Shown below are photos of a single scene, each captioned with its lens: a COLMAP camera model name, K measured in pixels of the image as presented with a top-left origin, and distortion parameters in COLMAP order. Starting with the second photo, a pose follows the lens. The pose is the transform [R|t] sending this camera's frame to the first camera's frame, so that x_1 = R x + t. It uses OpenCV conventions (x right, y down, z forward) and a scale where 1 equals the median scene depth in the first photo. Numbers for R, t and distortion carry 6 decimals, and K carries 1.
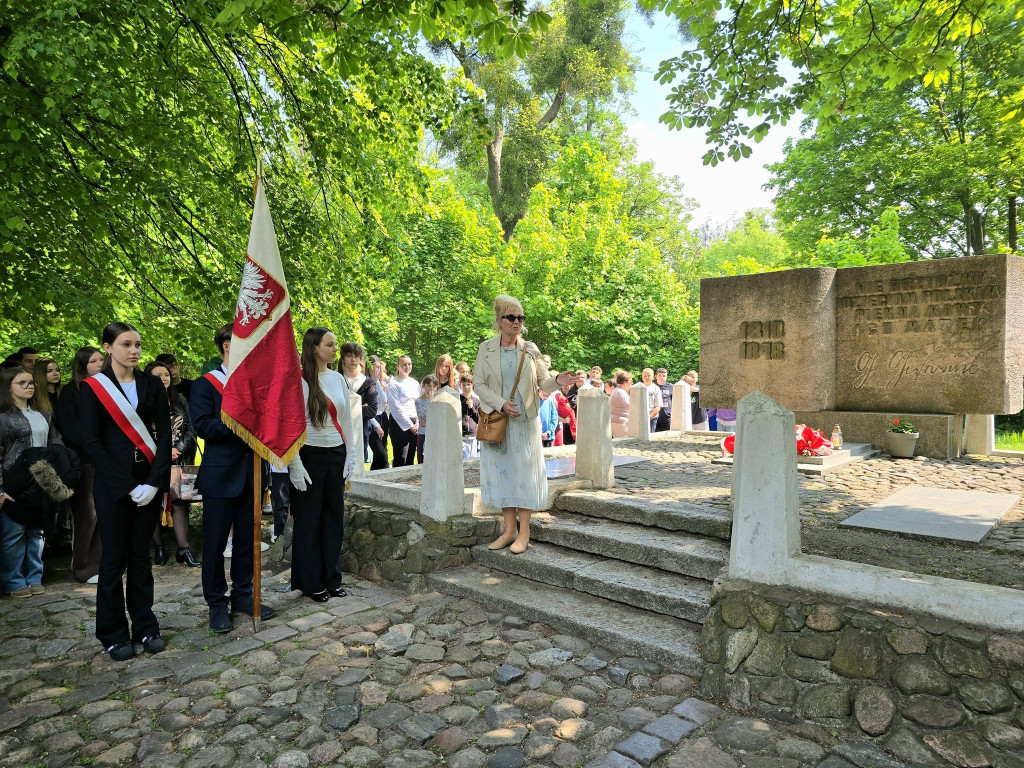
lens RADIAL K [[706.8, 0, 506.5], [0, 706.8, 397.2], [0, 0, 1]] dist [0.066884, -0.066252]
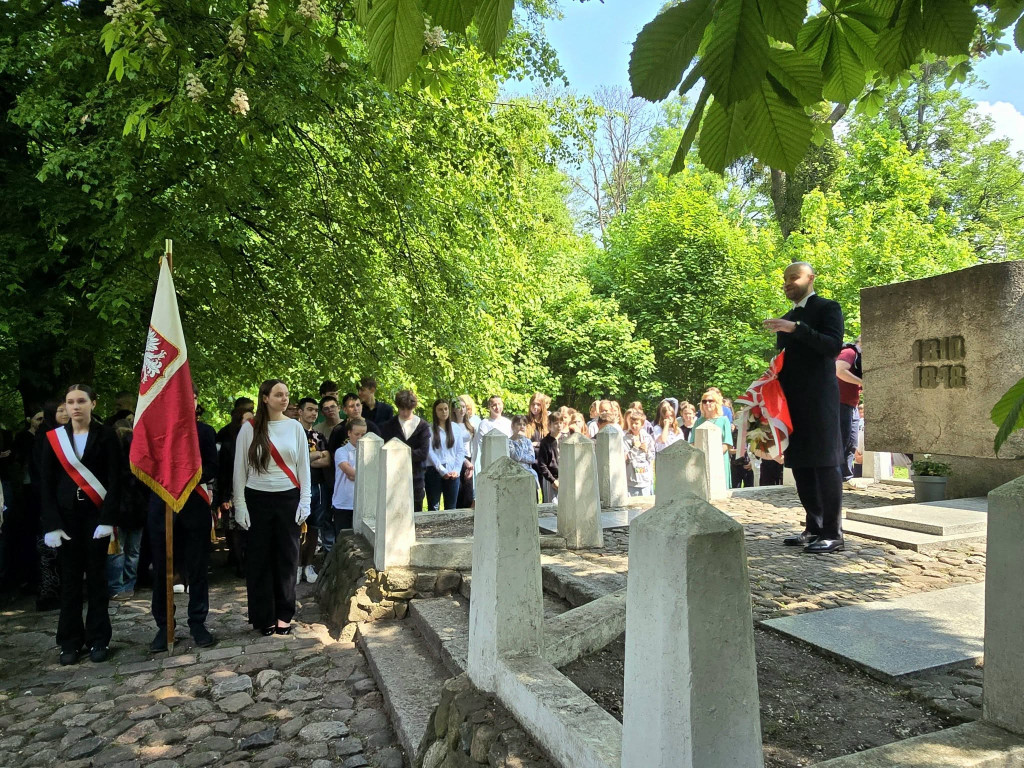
lens RADIAL K [[706.8, 0, 506.5], [0, 706.8, 397.2], [0, 0, 1]] dist [0.066884, -0.066252]
pose [[0.890455, -0.023050, -0.454487, 0.316985], [0.003644, 0.999046, -0.043527, -0.012739], [0.455057, 0.037102, 0.889689, 0.117784]]
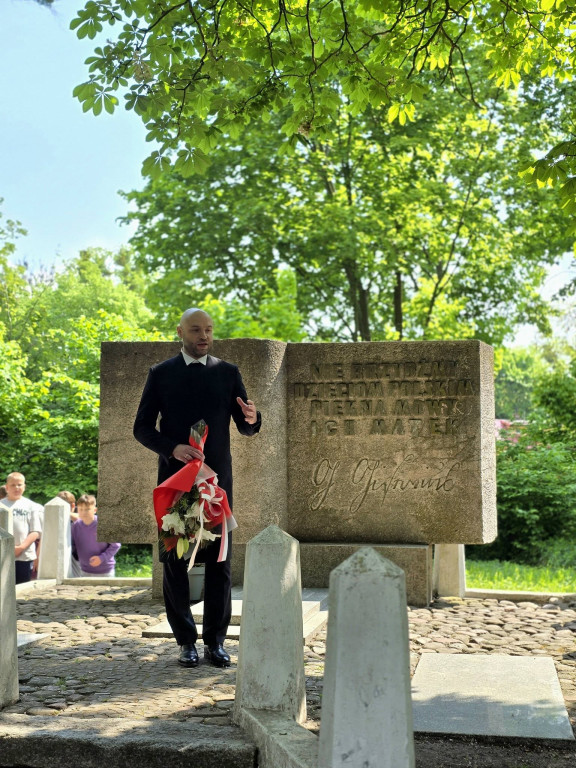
lens RADIAL K [[1034.5, 0, 288.0], [0, 1034.5, 384.0], [0, 0, 1]] dist [0.189109, -0.487388]
pose [[0.853702, 0.052525, 0.518107, -0.079656], [0.010400, 0.992982, -0.117804, -0.015558], [-0.520659, 0.105958, 0.847164, 0.120089]]
